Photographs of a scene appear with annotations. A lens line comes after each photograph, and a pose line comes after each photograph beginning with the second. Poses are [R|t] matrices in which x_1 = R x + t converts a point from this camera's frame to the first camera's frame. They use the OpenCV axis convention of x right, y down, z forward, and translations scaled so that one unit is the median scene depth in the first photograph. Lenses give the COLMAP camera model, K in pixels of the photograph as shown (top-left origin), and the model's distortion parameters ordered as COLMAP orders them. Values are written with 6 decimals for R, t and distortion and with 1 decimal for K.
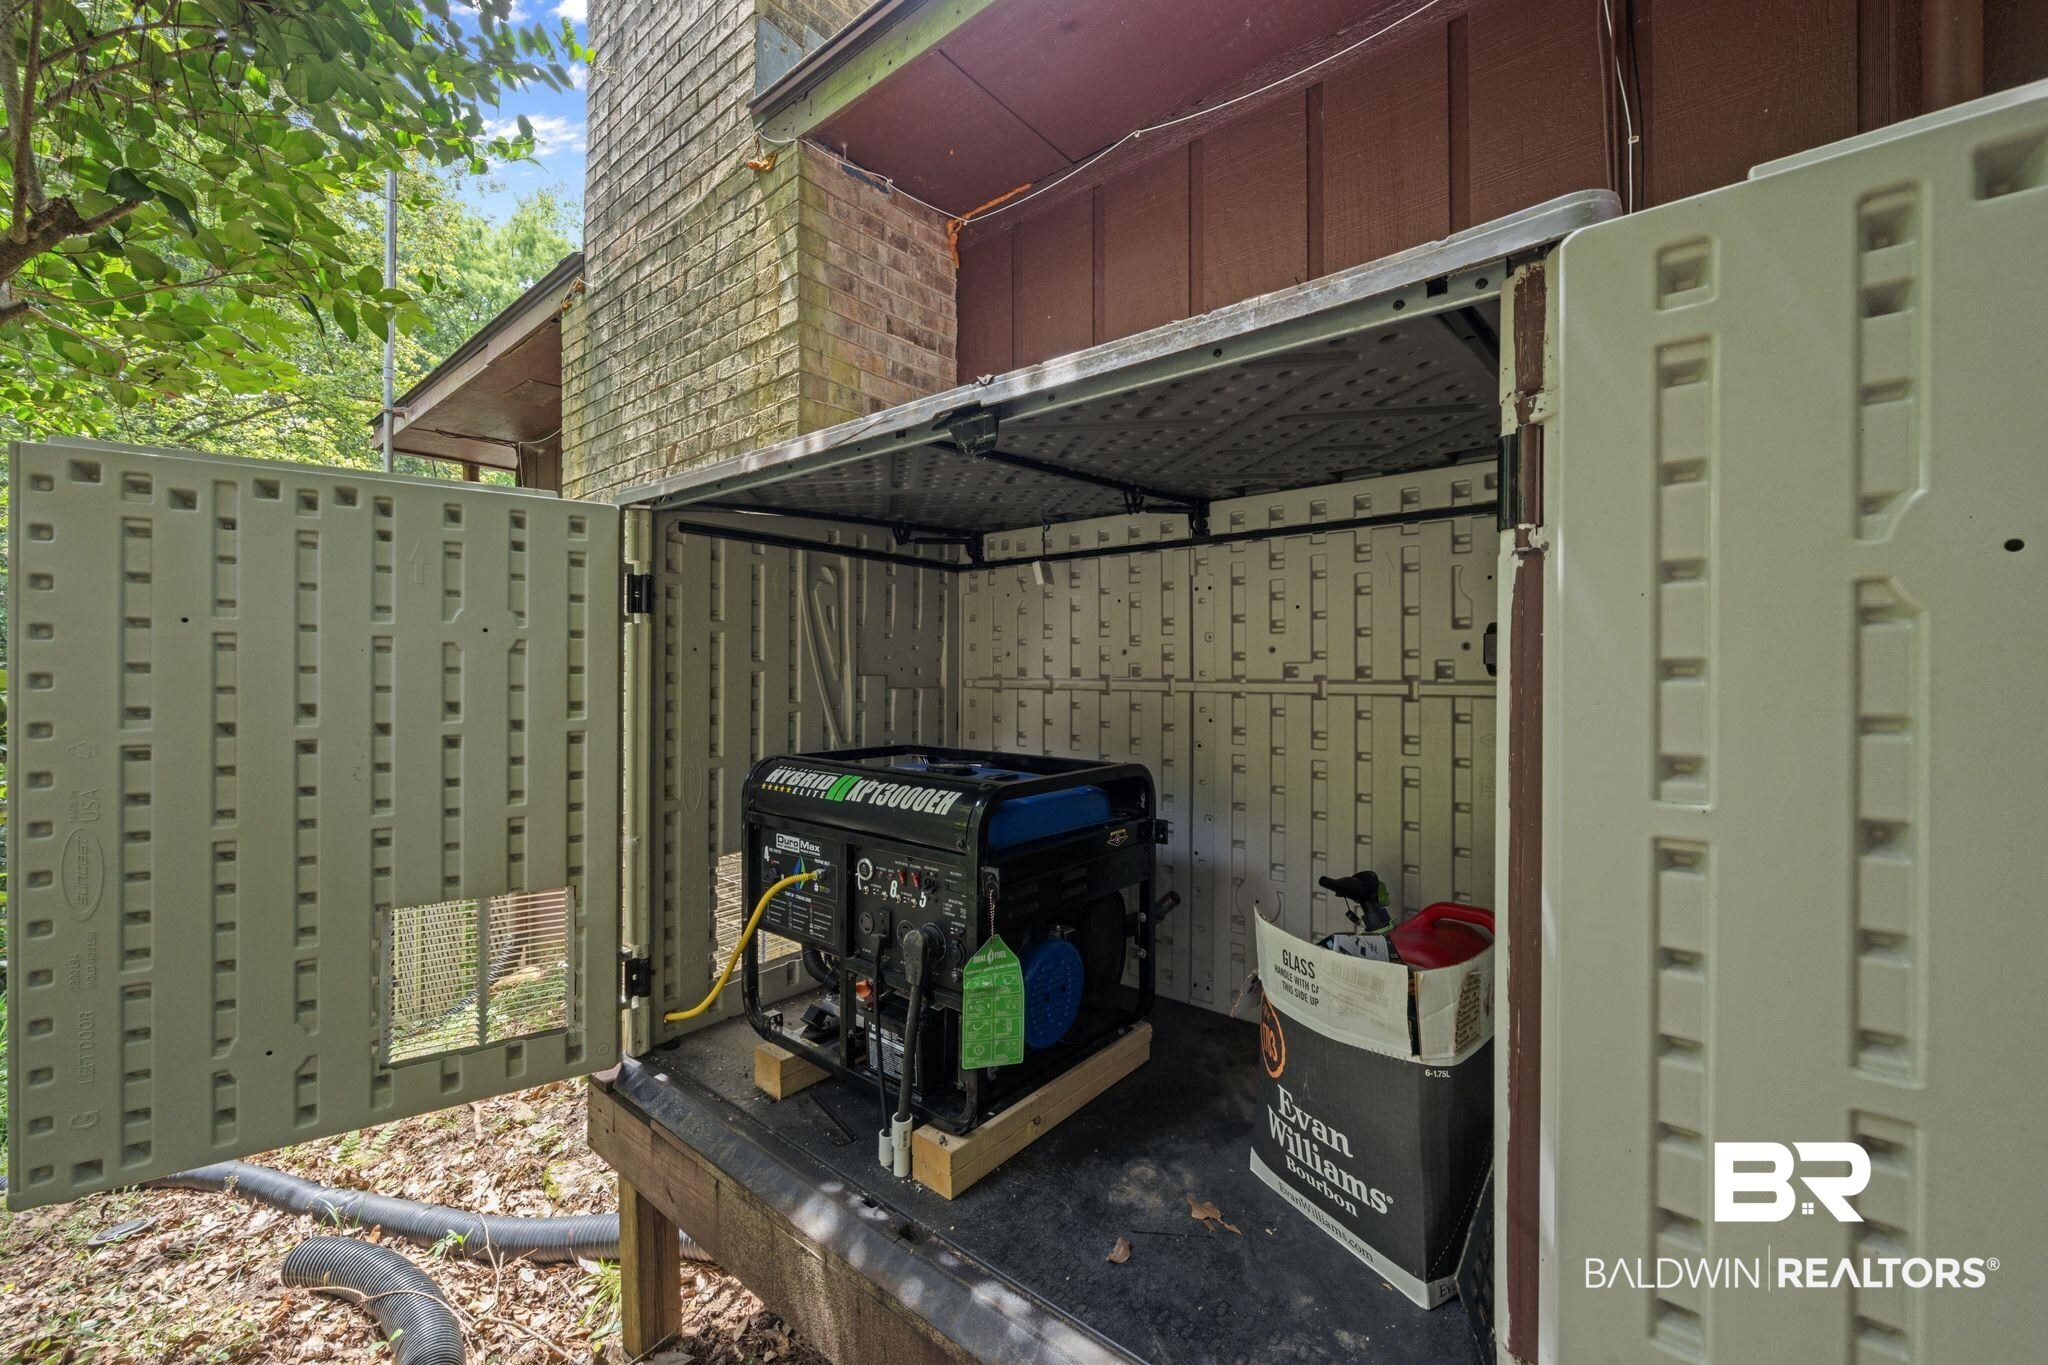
lens RADIAL K [[808.9, 0, 1027.2], [0, 808.9, 696.4], [0, 0, 1]] dist [-0.002163, 0.000246]
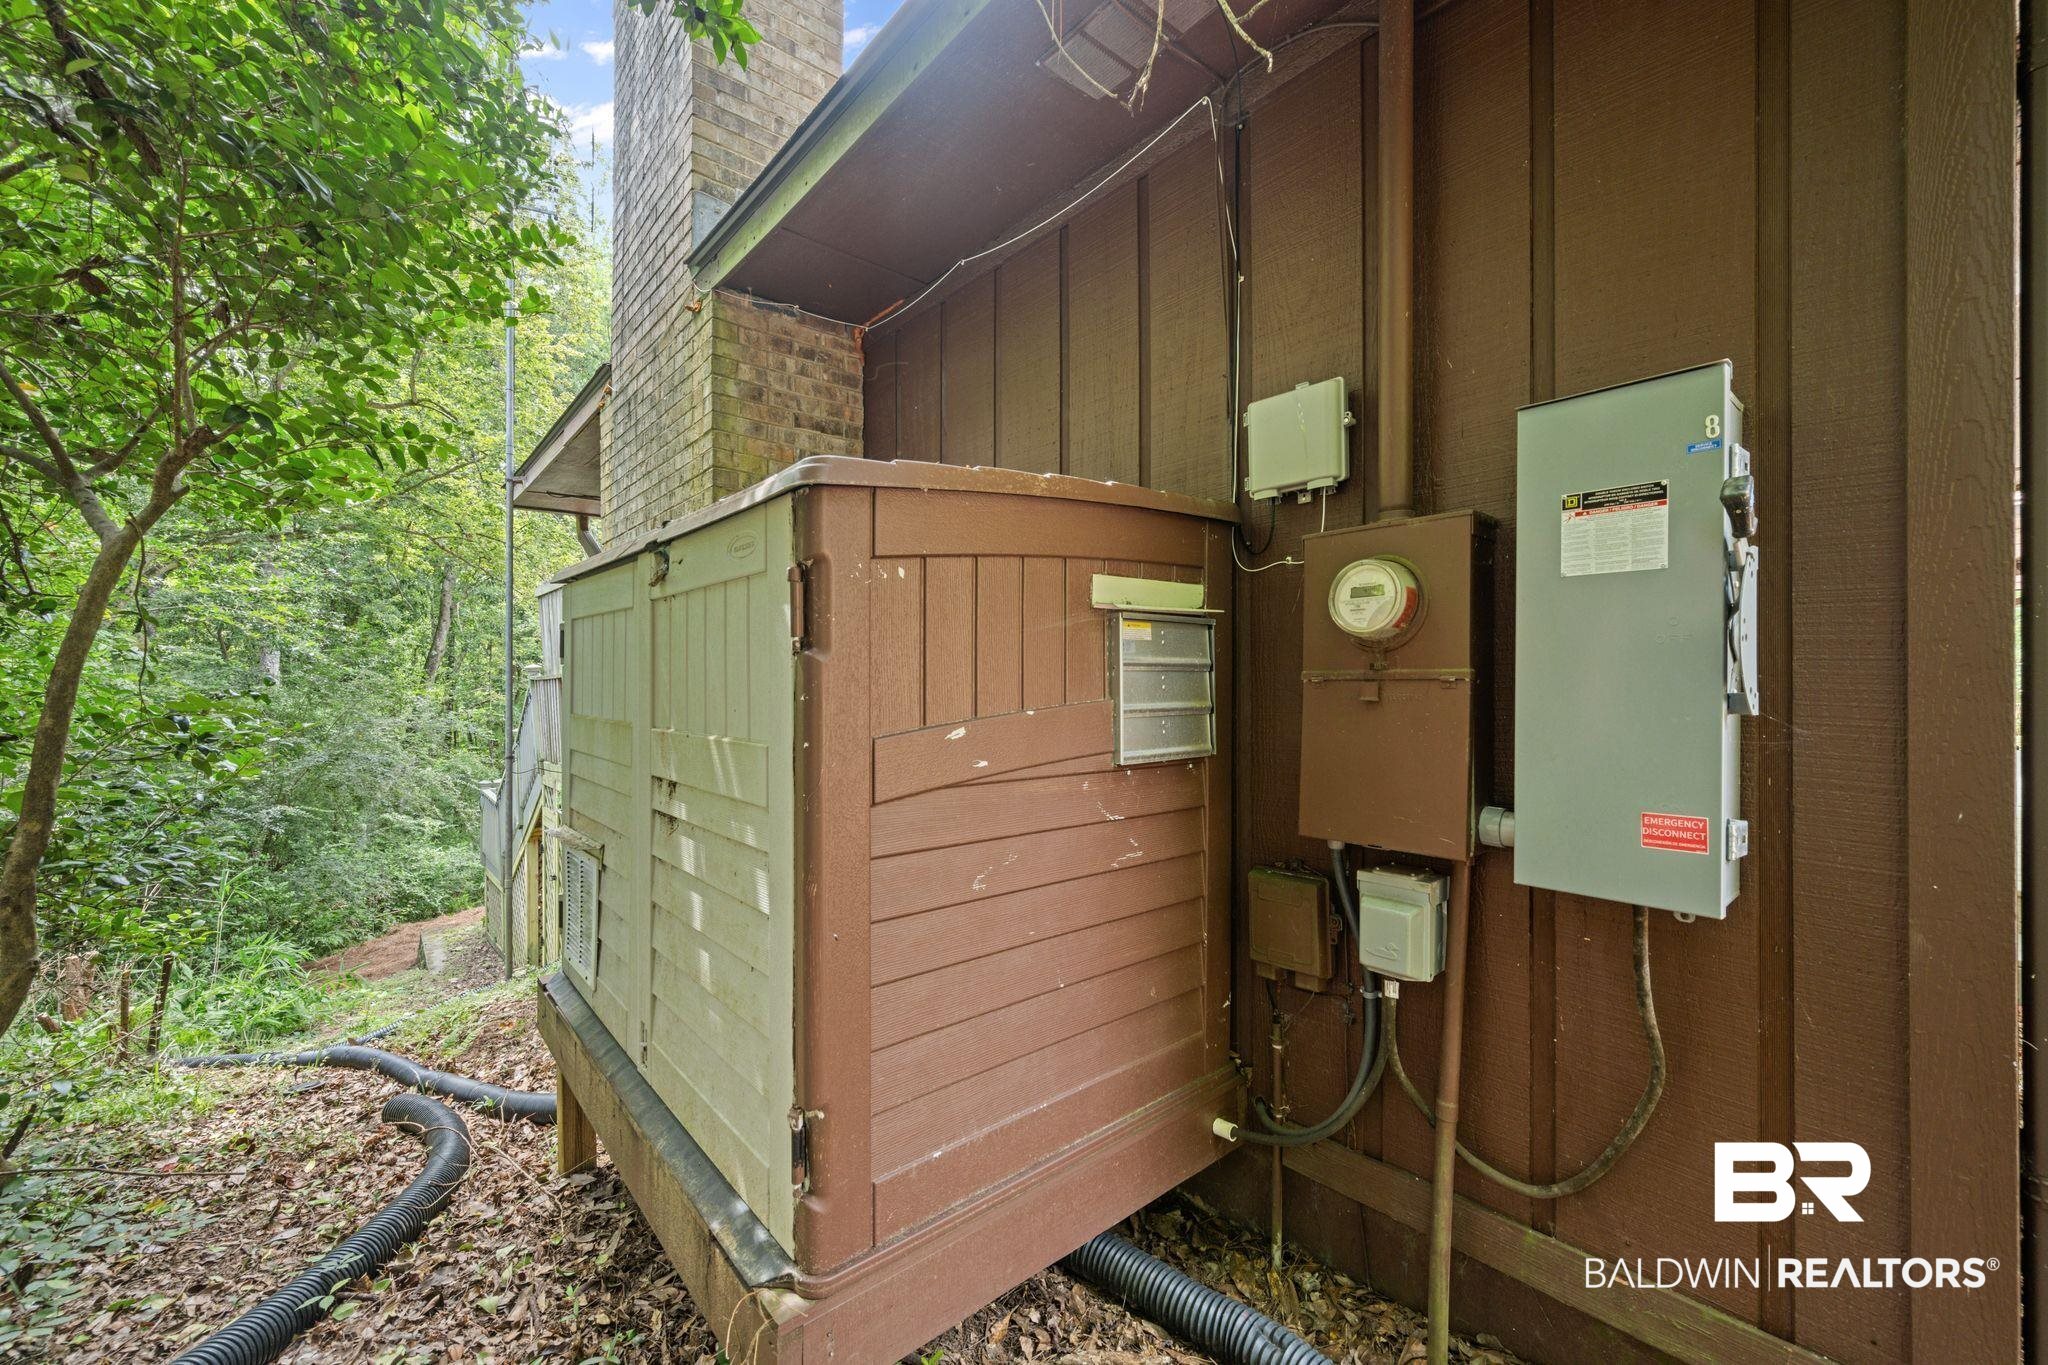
lens RADIAL K [[815.2, 0, 1021.8], [0, 815.2, 710.5], [0, 0, 1]] dist [0.001023, -0.000118]
pose [[0.983658, 0.007703, -0.179881, 0.395917], [-0.006151, 0.999939, 0.009183, -0.019196], [0.179941, -0.007926, 0.983646, -0.188934]]
